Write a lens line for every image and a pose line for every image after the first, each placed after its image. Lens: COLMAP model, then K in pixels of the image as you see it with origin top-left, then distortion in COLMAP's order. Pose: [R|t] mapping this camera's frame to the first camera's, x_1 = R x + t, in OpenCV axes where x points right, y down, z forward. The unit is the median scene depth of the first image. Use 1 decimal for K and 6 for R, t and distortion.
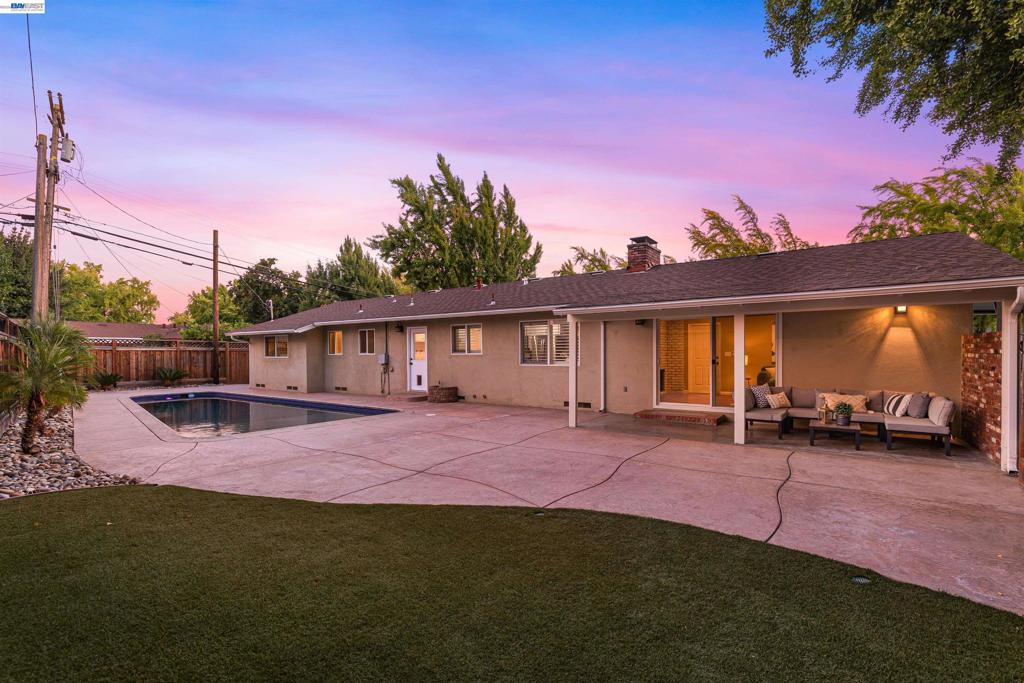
lens RADIAL K [[450.6, 0, 511.0], [0, 450.6, 347.1], [0, 0, 1]] dist [-0.000034, 0.000026]
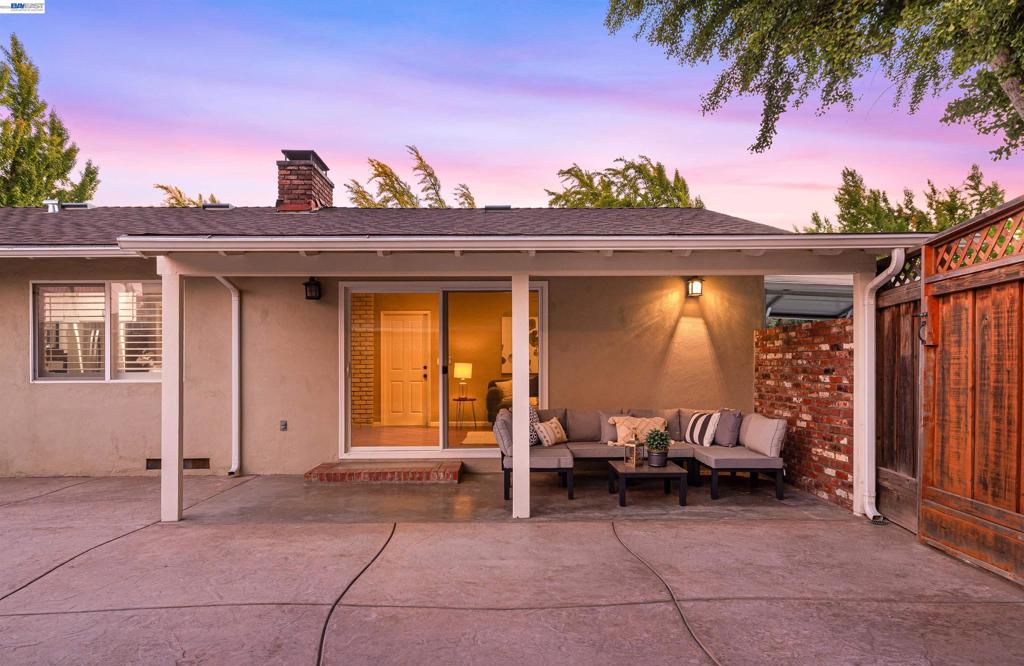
lens RADIAL K [[684.0, 0, 515.6], [0, 684.0, 363.0], [0, 0, 1]] dist [0.006001, -0.009891]
pose [[0.816234, 0.003195, 0.577713, 0.024899], [-0.006502, 0.999972, 0.003657, 0.020368], [-0.577685, -0.006742, 0.816232, 0.244701]]
